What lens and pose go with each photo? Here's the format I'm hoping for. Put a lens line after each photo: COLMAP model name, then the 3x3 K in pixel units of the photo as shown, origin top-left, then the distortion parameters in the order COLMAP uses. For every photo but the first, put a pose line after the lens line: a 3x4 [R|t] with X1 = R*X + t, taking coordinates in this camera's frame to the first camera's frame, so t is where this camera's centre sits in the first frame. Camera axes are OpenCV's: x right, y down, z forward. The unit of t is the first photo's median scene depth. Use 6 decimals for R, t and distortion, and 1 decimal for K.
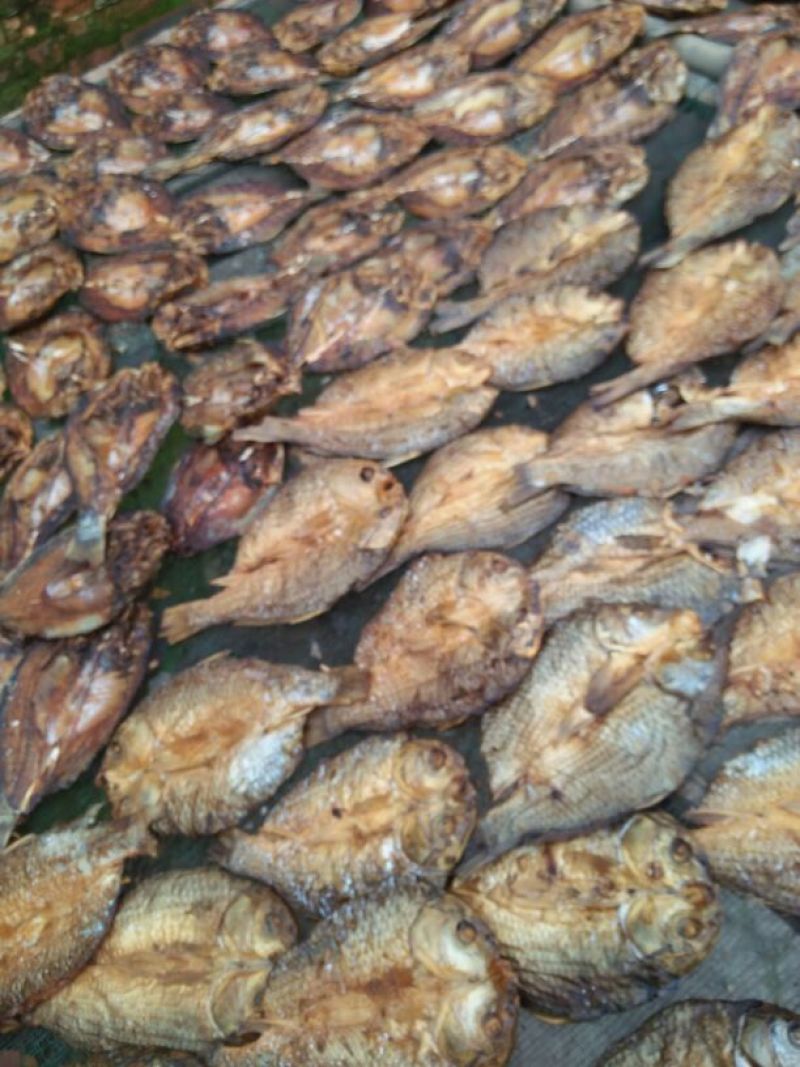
lens RADIAL K [[933.6, 0, 396.5], [0, 933.6, 532.5], [0, 0, 1]] dist [0.111763, -0.234956]
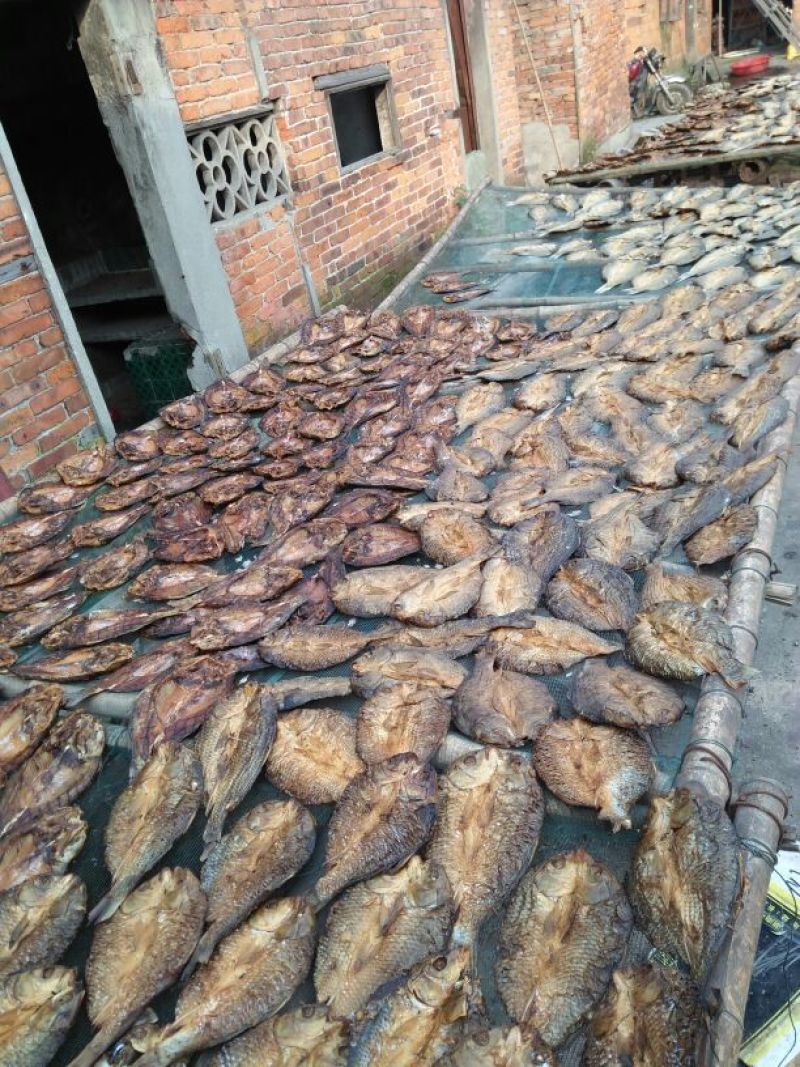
lens RADIAL K [[918.1, 0, 400.0], [0, 918.1, 533.5], [0, 0, 1]] dist [0.123383, -0.214028]
pose [[0.871189, -0.251662, 0.421539, 0.203594], [0.426688, 0.812814, -0.396574, -0.054602], [-0.242830, 0.525357, 0.815496, -0.206499]]
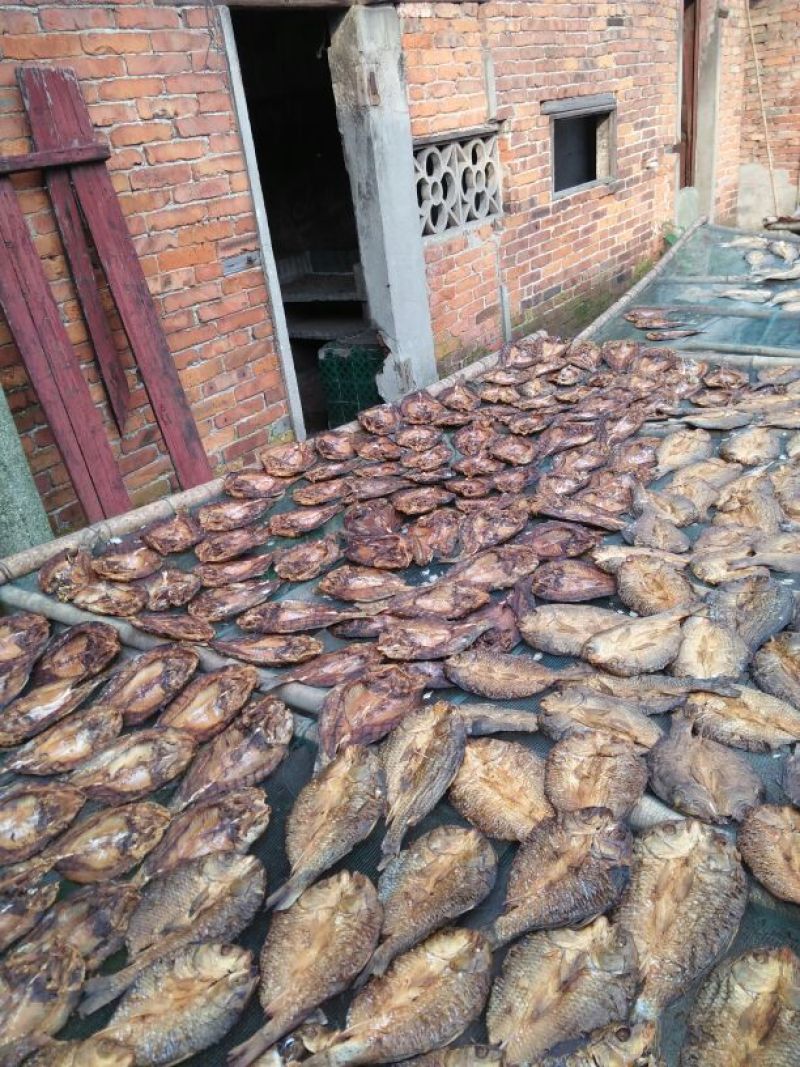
lens RADIAL K [[911.7, 0, 398.6], [0, 911.7, 538.1], [0, 0, 1]] dist [0.134584, -0.239780]
pose [[0.953578, -0.106608, 0.281645, 0.126002], [0.231015, 0.858923, -0.457038, -0.104048], [-0.193187, 0.500886, 0.843678, -0.185082]]
